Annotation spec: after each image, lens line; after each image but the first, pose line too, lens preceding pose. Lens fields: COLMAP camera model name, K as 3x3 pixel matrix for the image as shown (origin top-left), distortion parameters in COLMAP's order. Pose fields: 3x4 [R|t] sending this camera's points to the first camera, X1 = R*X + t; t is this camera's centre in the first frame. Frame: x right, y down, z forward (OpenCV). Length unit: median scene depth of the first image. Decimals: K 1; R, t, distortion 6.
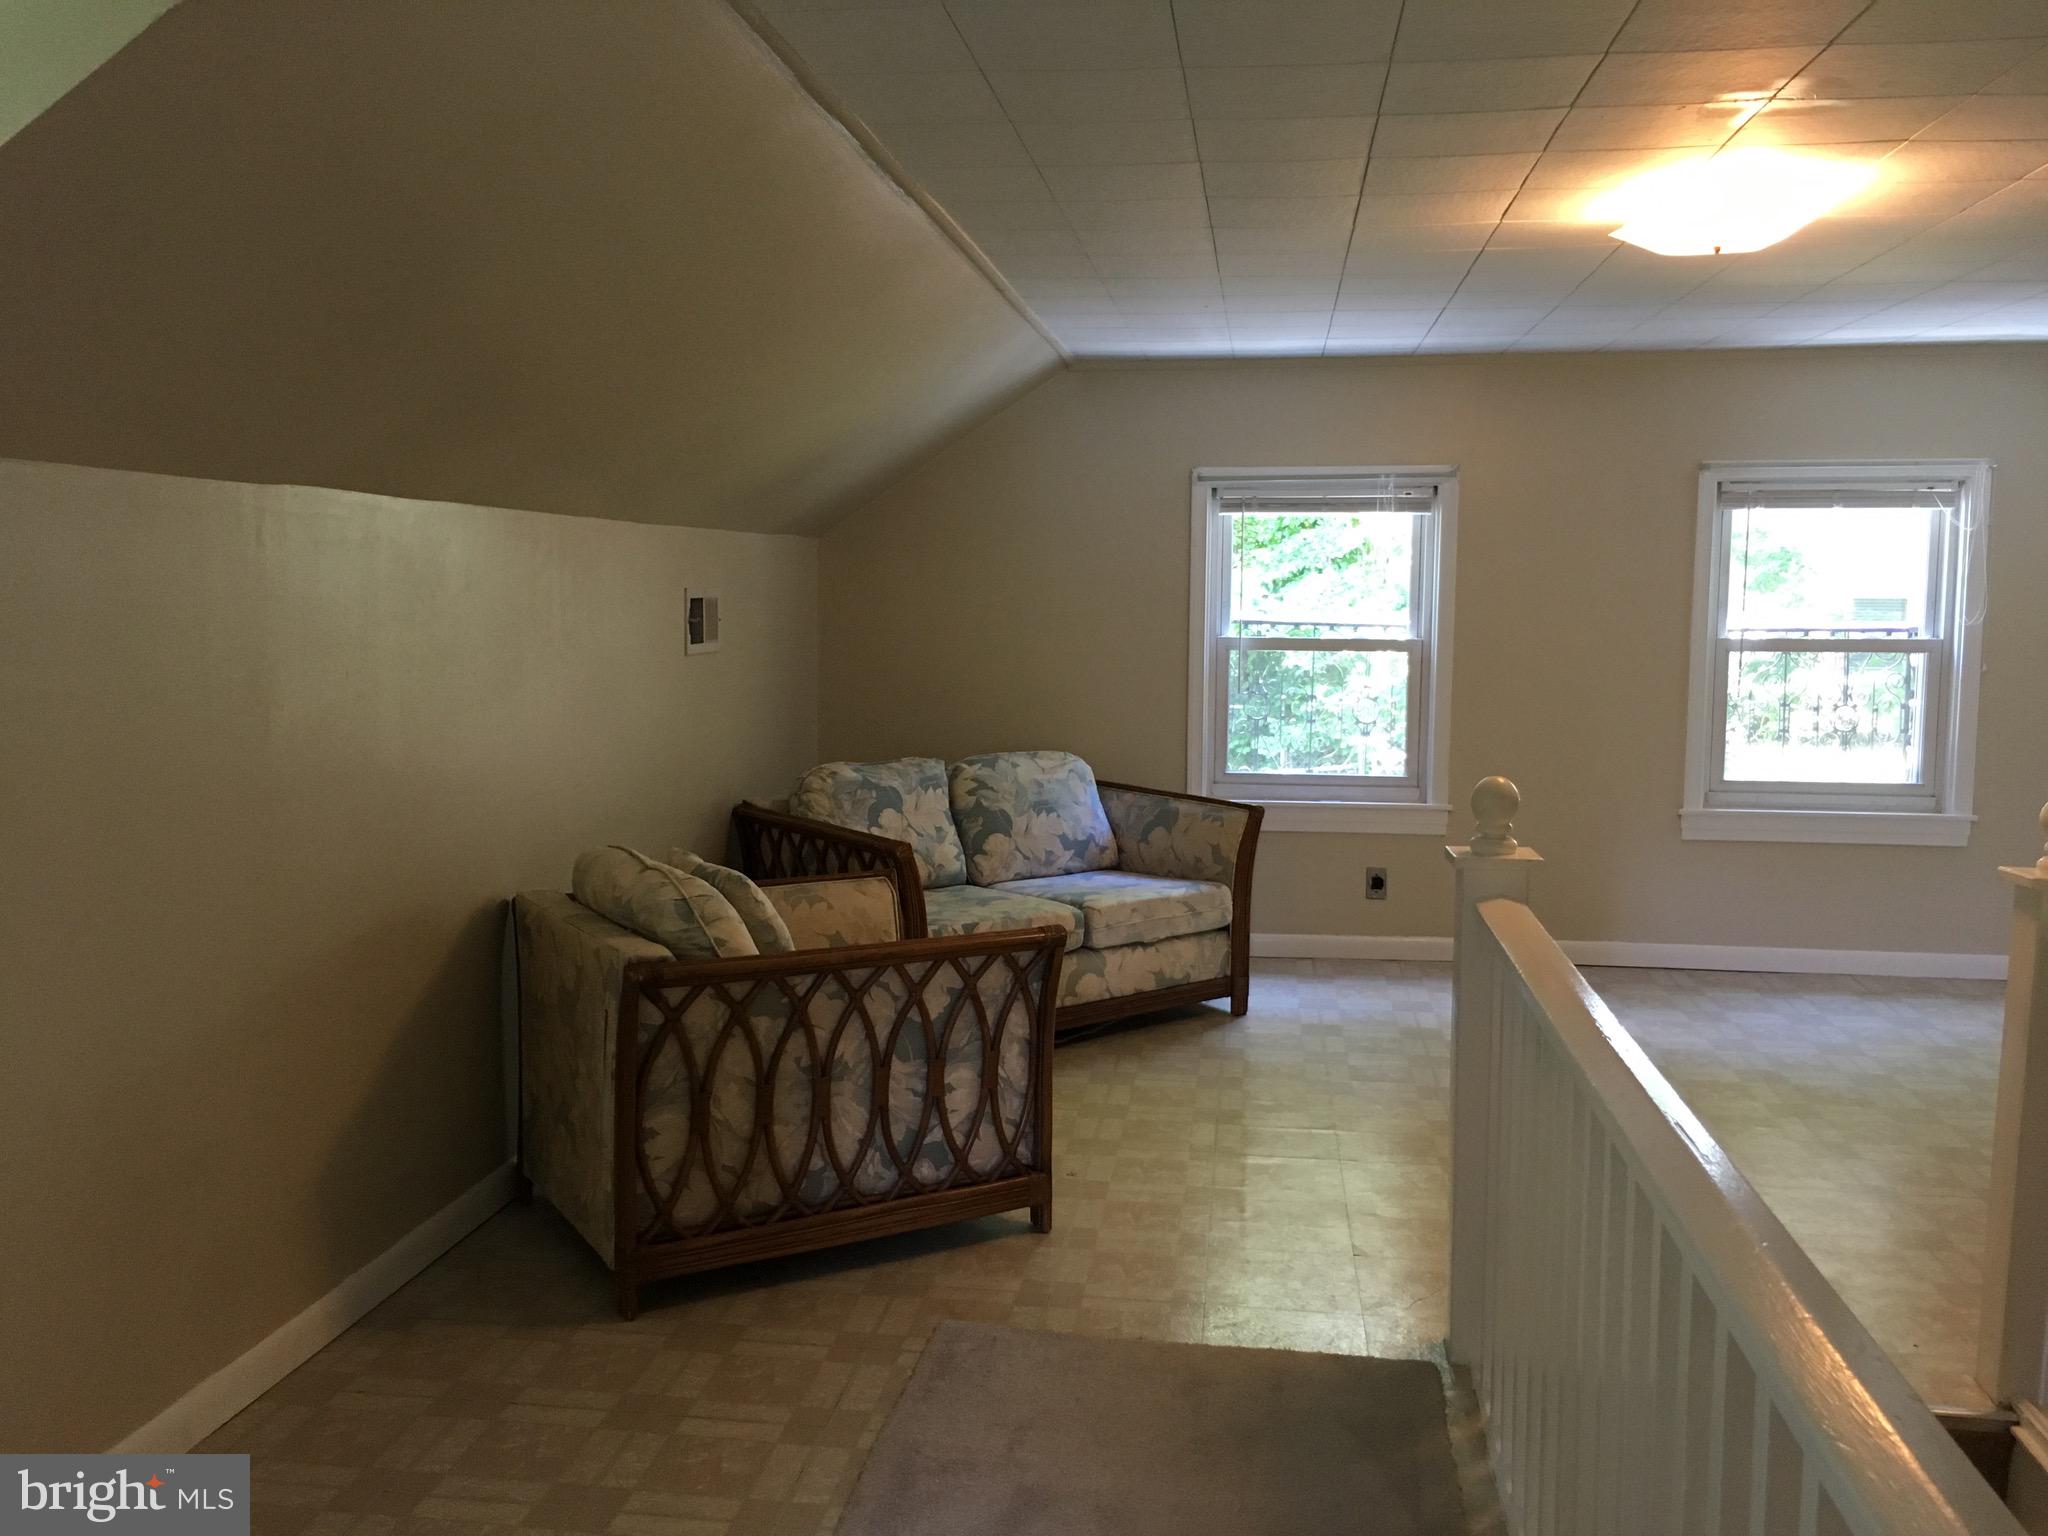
lens RADIAL K [[1727.8, 0, 1009.7], [0, 1727.8, 764.7], [0, 0, 1]] dist [0.071837, -0.111176]
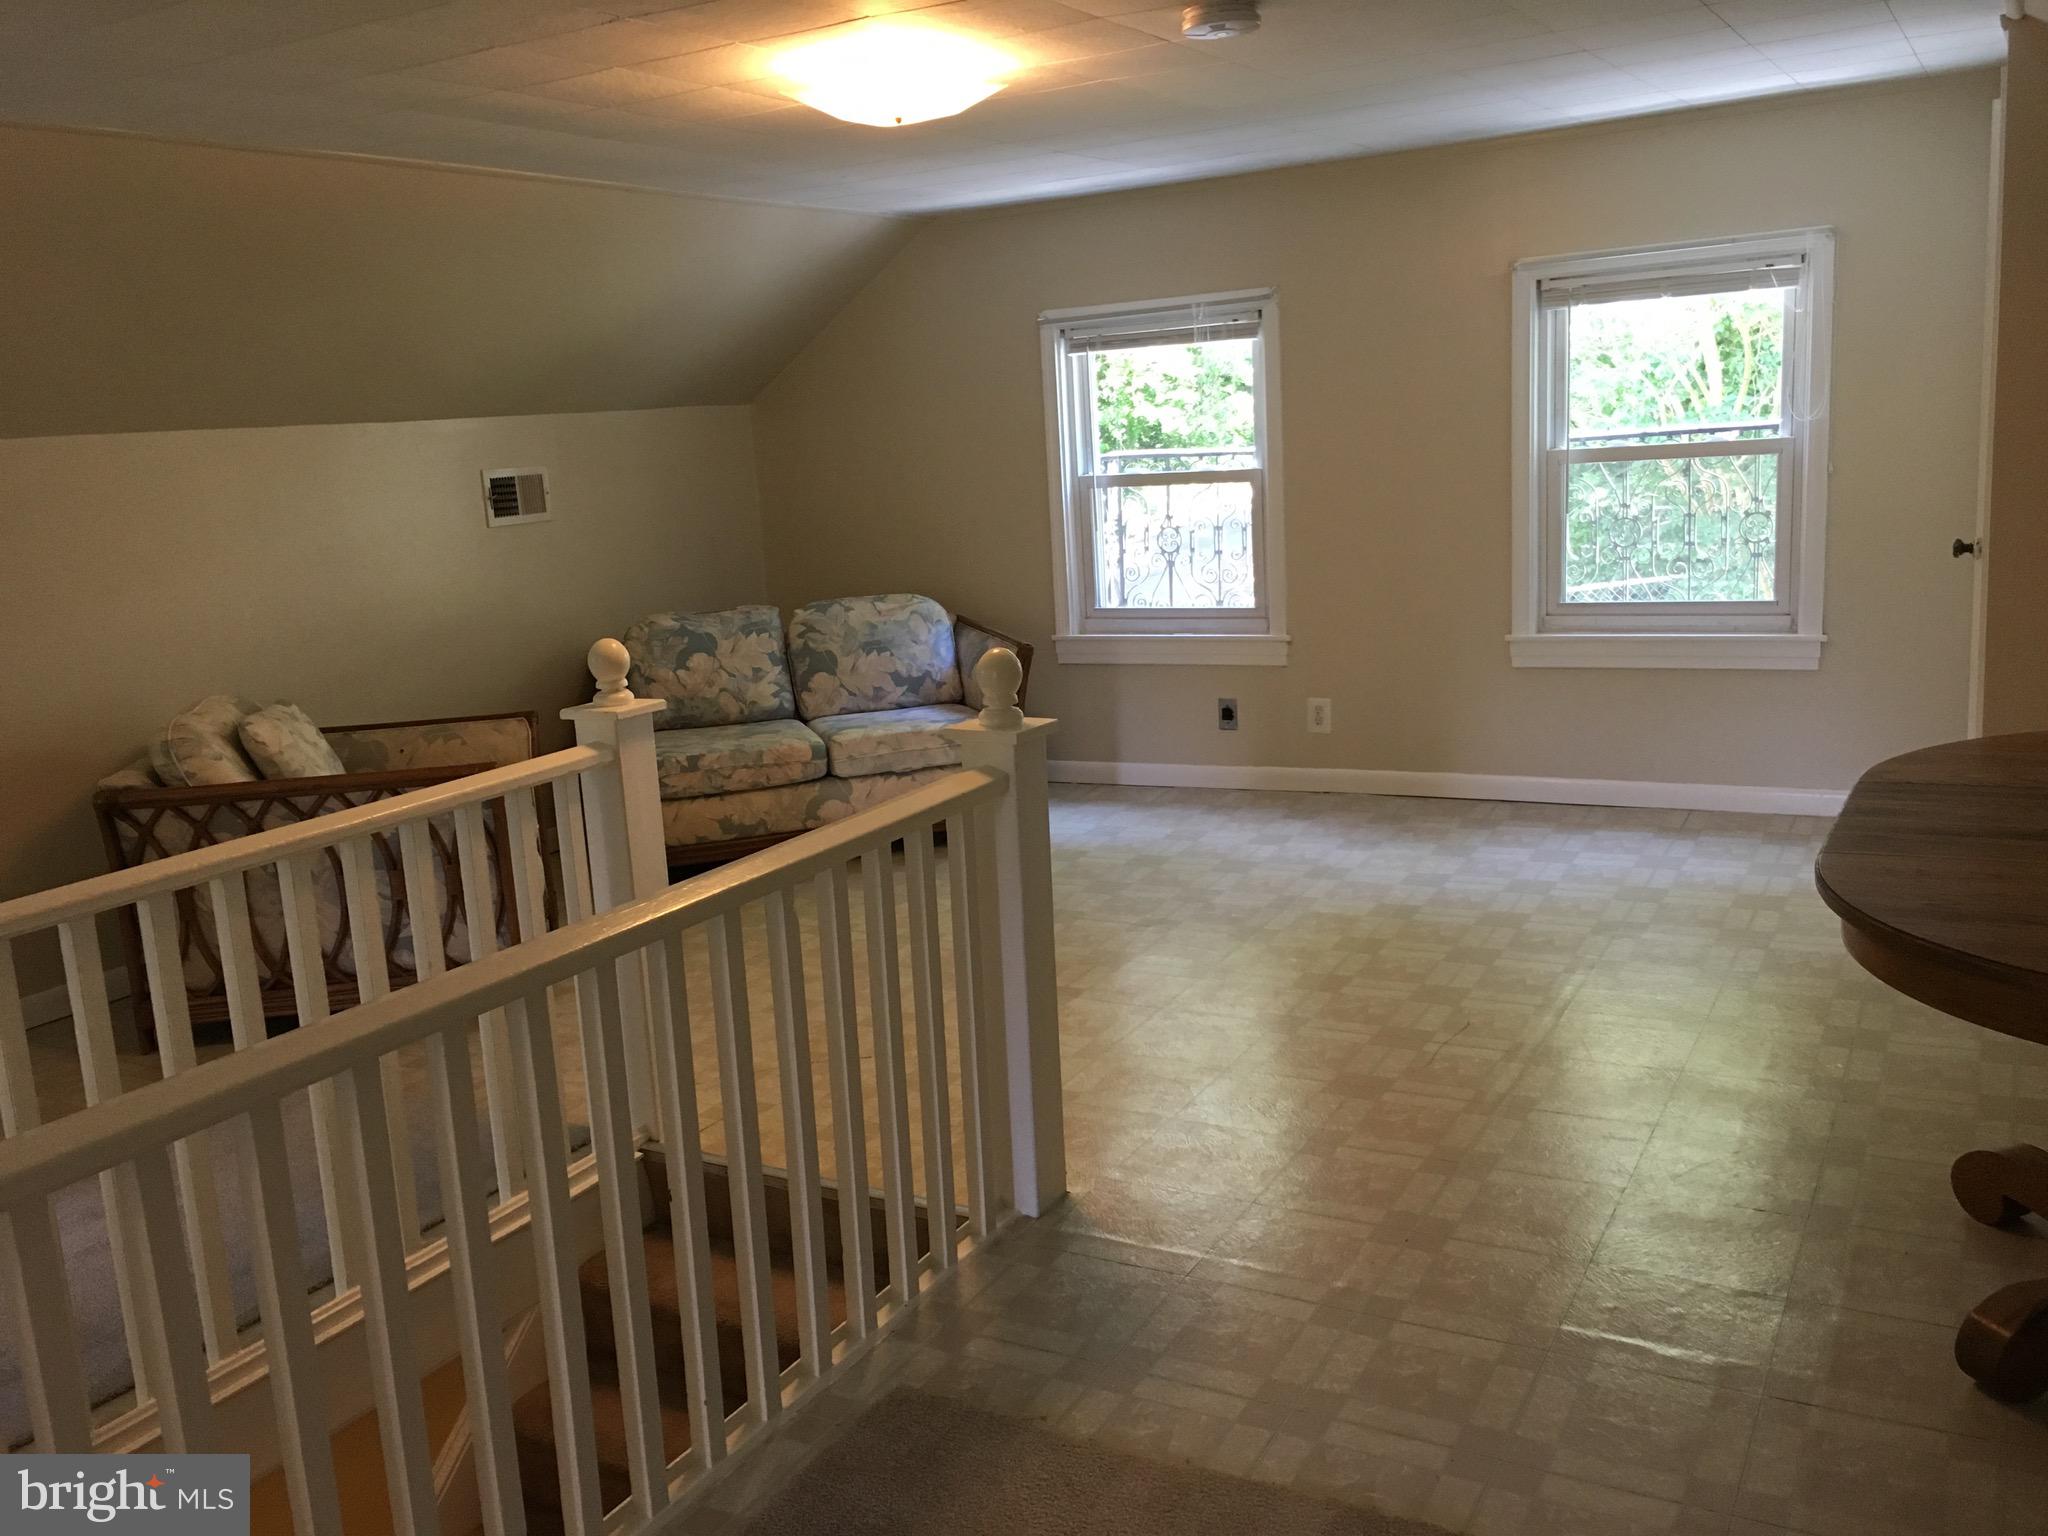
lens RADIAL K [[1727.8, 0, 1009.7], [0, 1727.8, 764.7], [0, 0, 1]] dist [0.071837, -0.111176]
pose [[0.928760, 0.007499, -0.370607, 0.495507], [0.032498, 0.994298, 0.101561, -0.009541], [0.369255, -0.106370, 0.923220, 0.015000]]
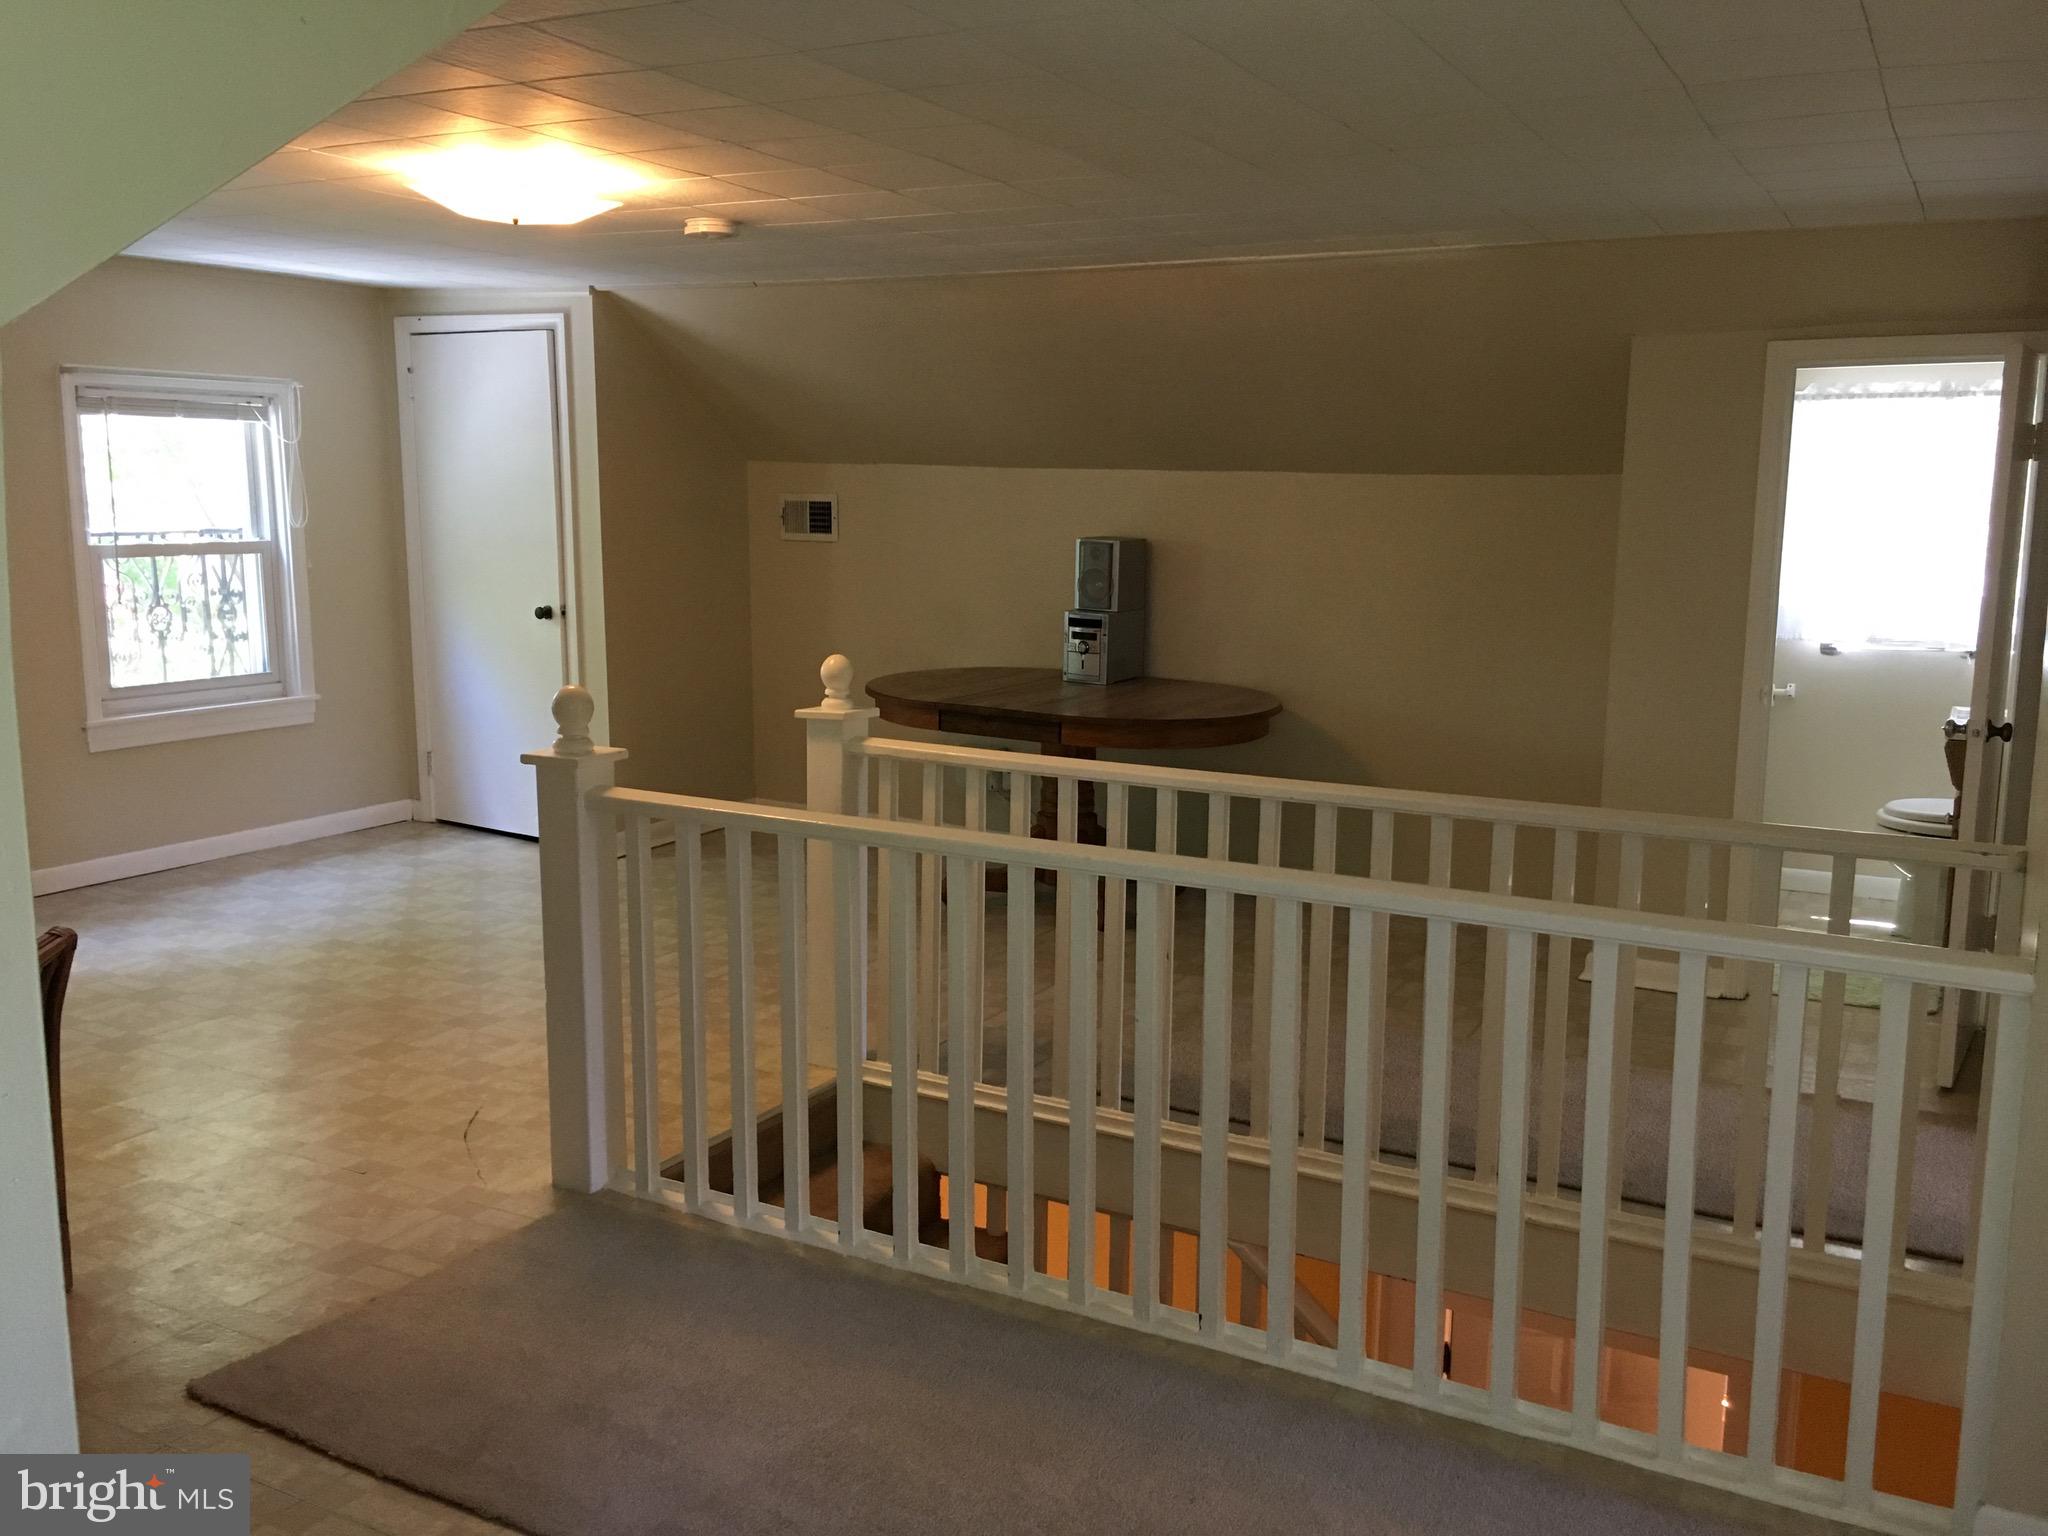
lens RADIAL K [[1718.2, 0, 1022.8], [0, 1718.2, 757.6], [0, 0, 1]] dist [0.058748, -0.113142]
pose [[0.333822, -0.143998, 0.931573, -0.352152], [0.090719, 0.988584, 0.120302, -0.024529], [-0.938261, 0.044352, 0.343074, 0.181032]]
